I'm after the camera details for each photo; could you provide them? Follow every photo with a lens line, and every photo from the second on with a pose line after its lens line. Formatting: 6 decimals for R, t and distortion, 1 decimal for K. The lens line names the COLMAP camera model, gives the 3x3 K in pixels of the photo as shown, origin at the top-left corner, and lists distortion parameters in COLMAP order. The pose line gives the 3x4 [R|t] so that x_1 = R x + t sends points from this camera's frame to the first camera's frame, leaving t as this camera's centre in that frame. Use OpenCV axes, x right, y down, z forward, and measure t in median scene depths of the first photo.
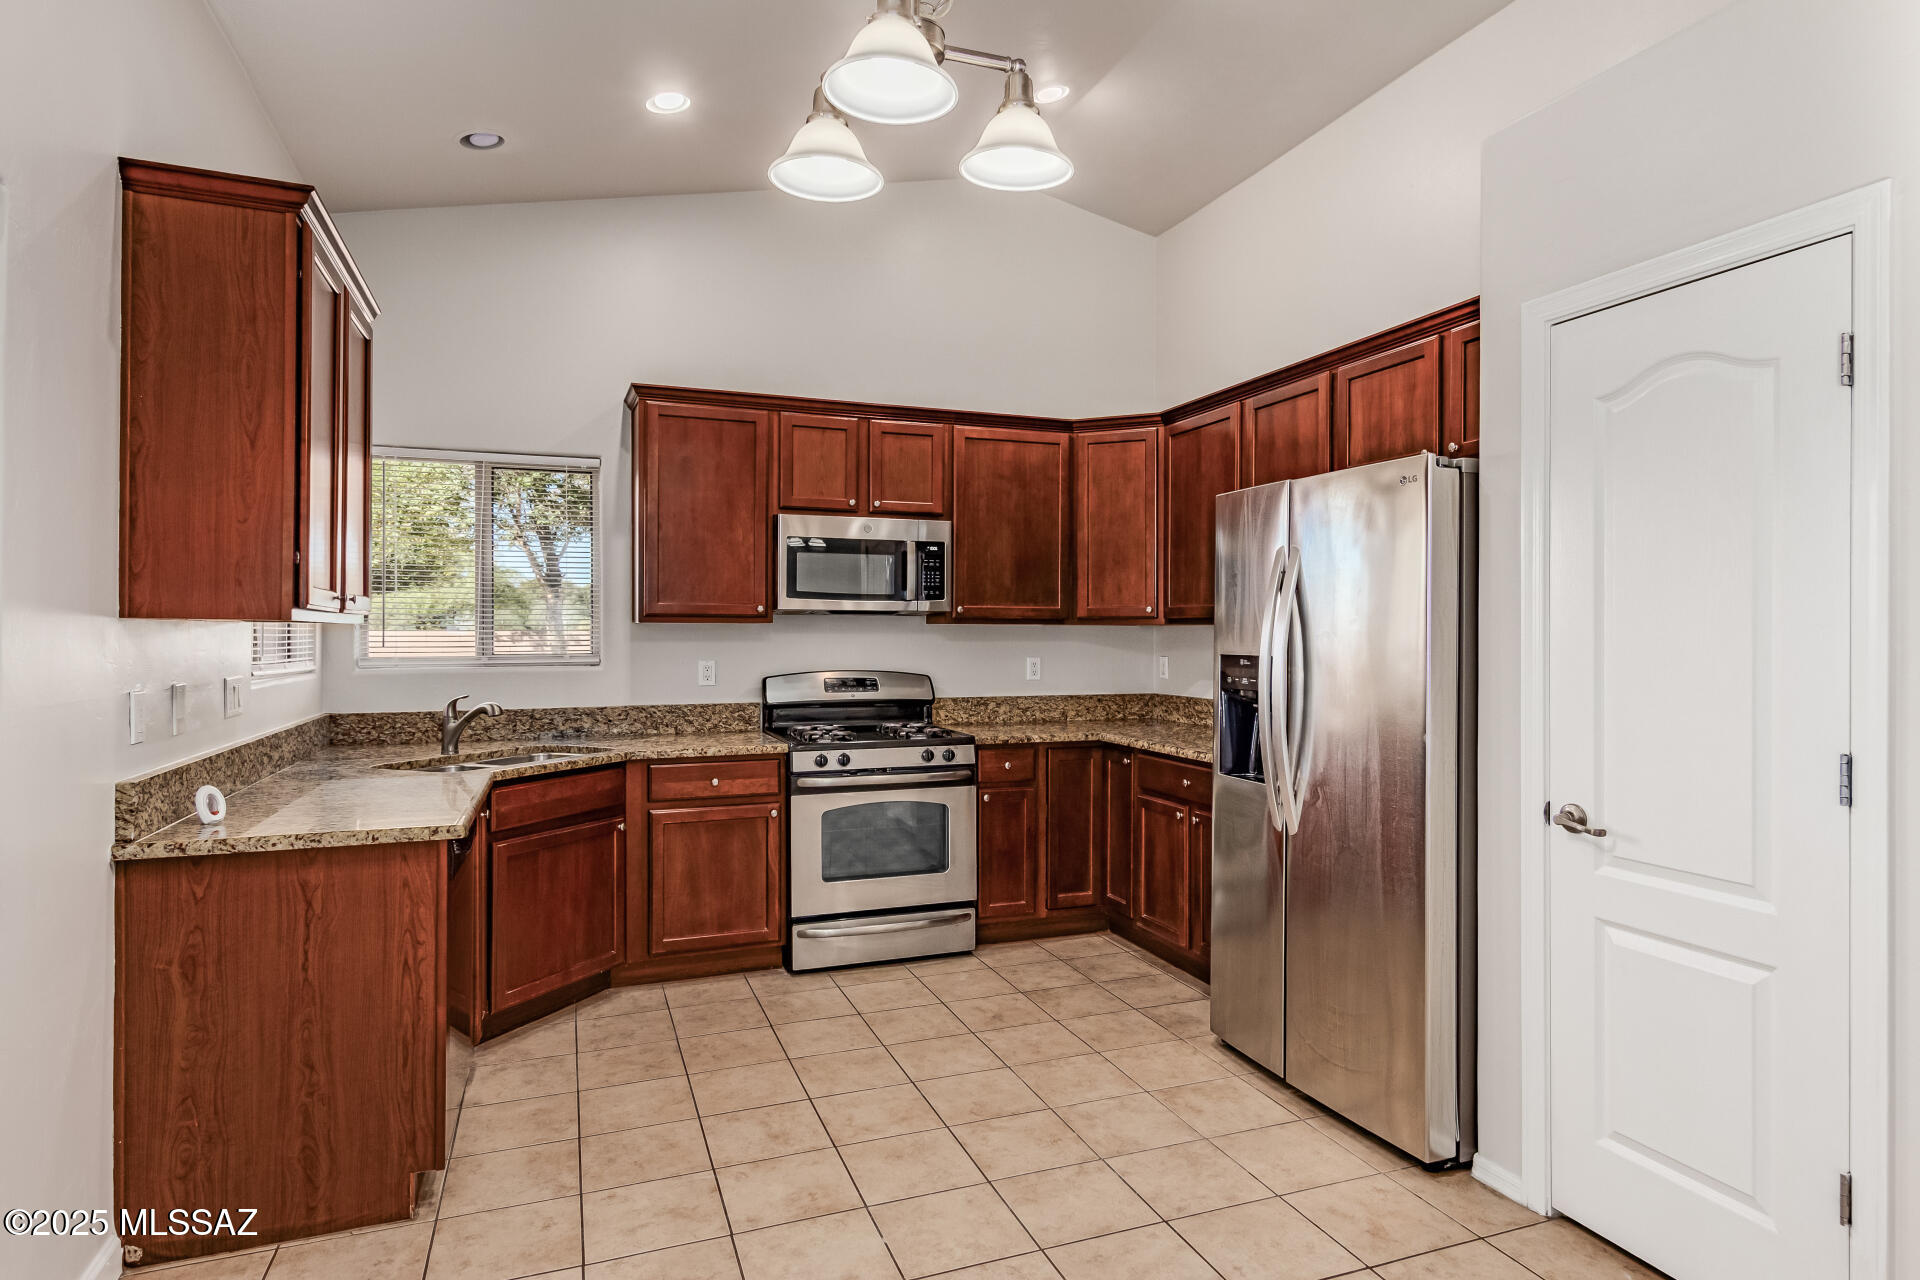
lens RADIAL K [[1060.0, 0, 978.7], [0, 1060.0, 633.1], [0, 0, 1]] dist [0.012318, 0.002657]
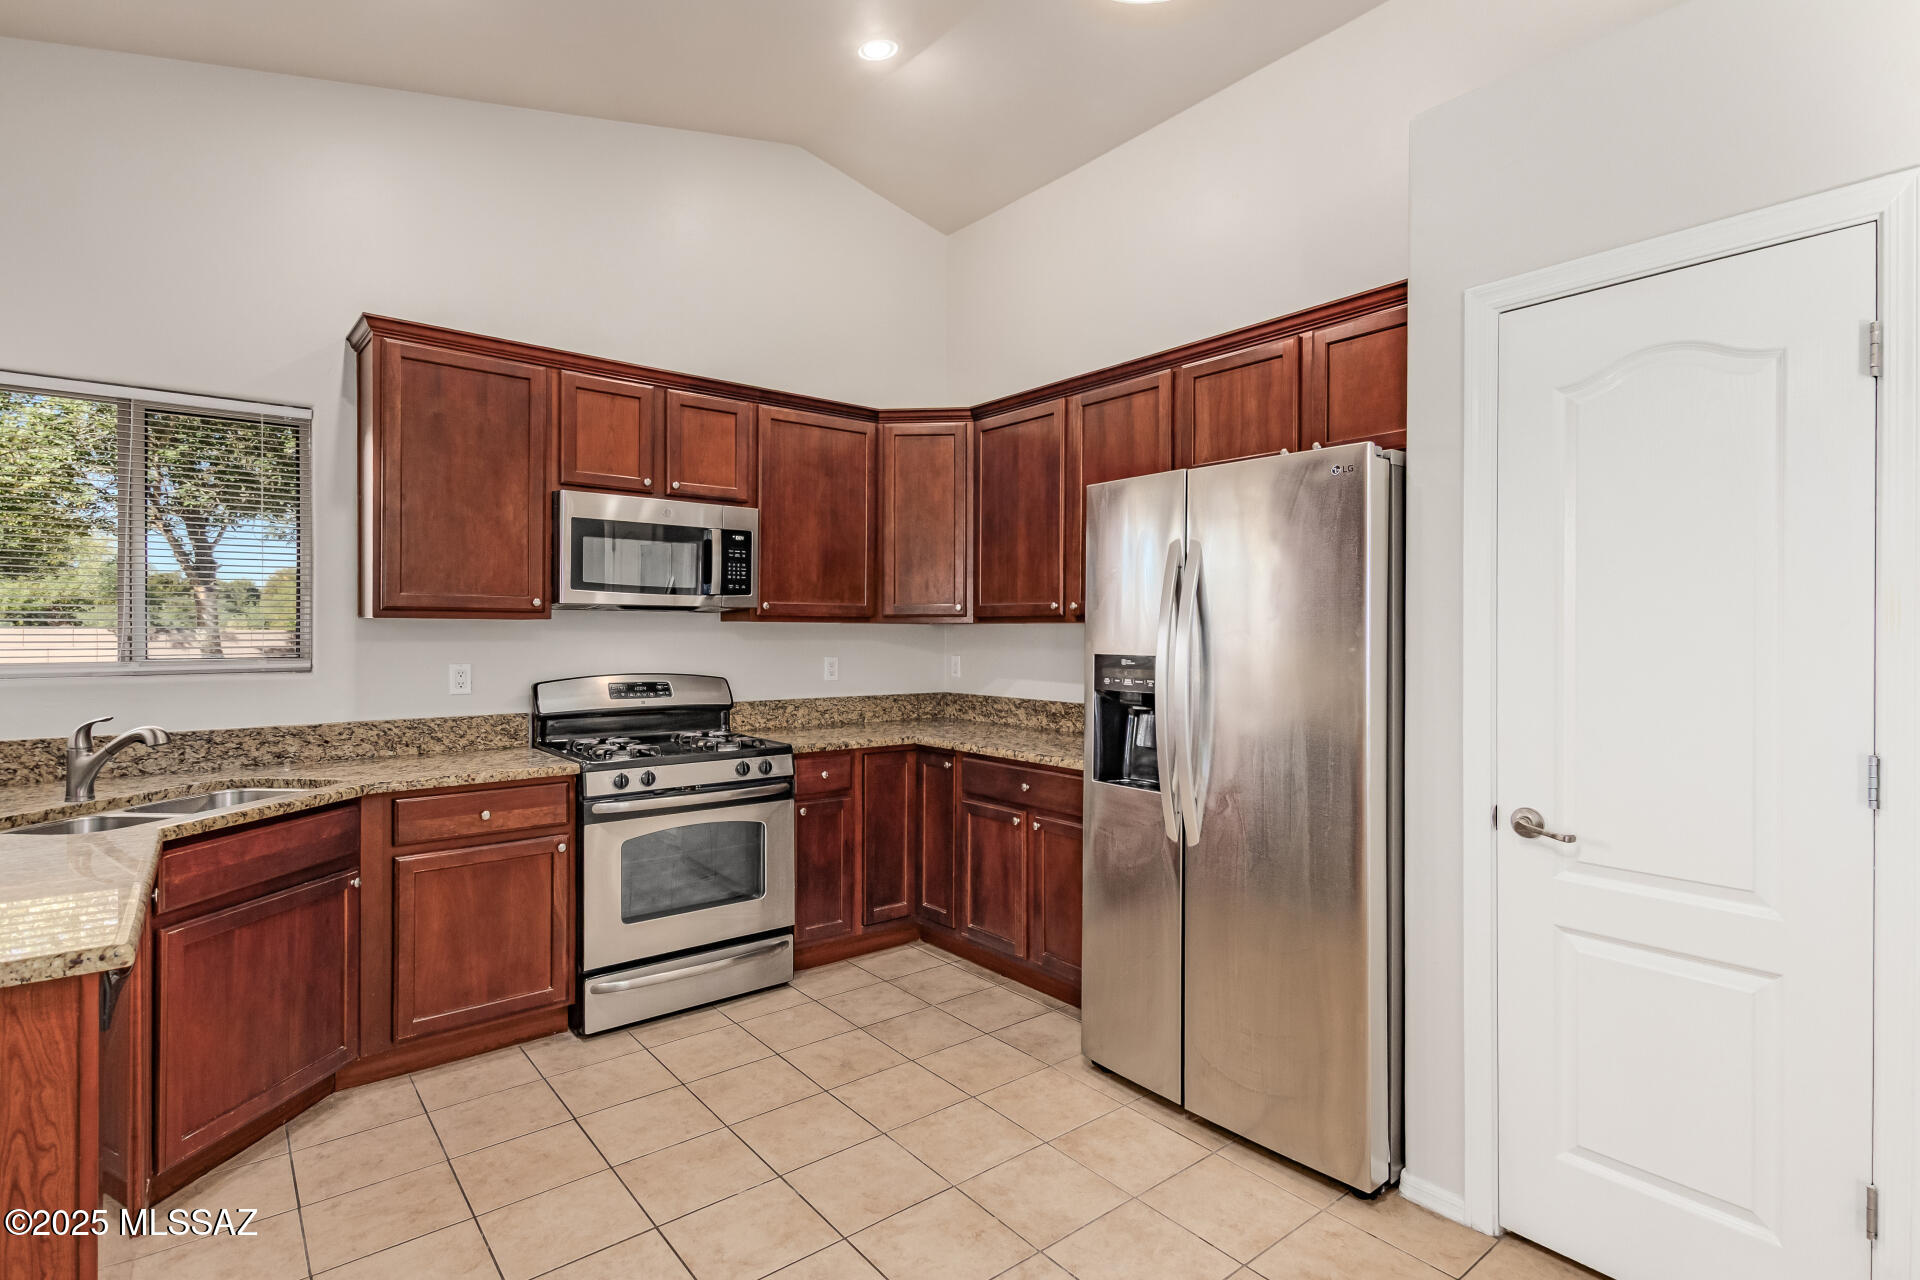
lens RADIAL K [[928.0, 0, 945.3], [0, 928.0, 632.2], [0, 0, 1]] dist [0.021194, -0.005882]
pose [[0.955140, 0.000917, 0.296153, -0.124585], [-0.000751, 0.999999, -0.000677, 0.001158], [-0.296154, 0.000425, 0.955140, 0.217099]]
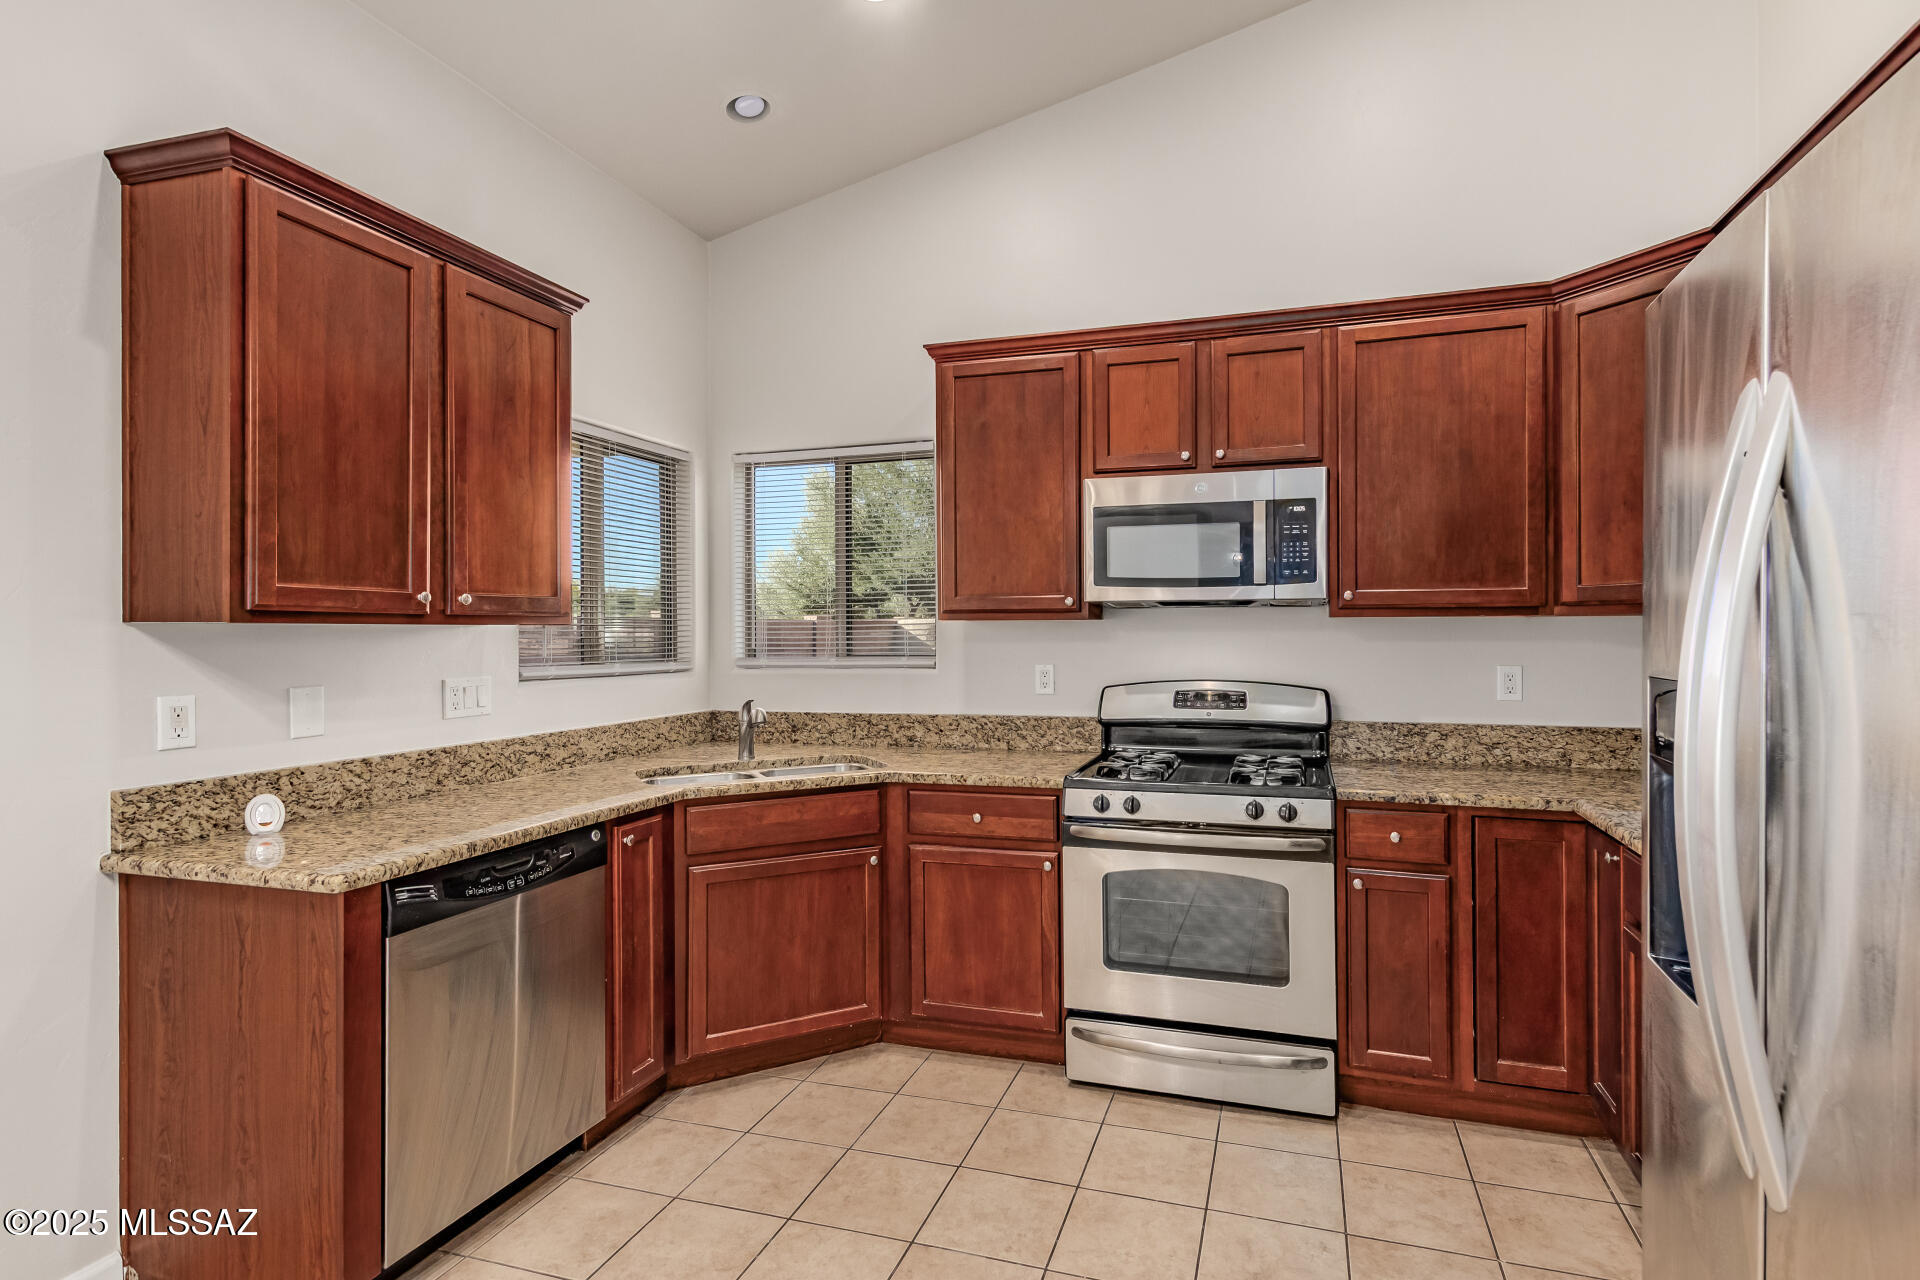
lens RADIAL K [[928.0, 0, 1065.6], [0, 928.0, 629.5], [0, 0, 1]] dist [0.021194, -0.005882]
pose [[0.793617, -0.007040, -0.608377, 0.234479], [0.006409, 0.999974, -0.003210, 0.000432], [0.608384, -0.001352, 0.793641, 0.482062]]
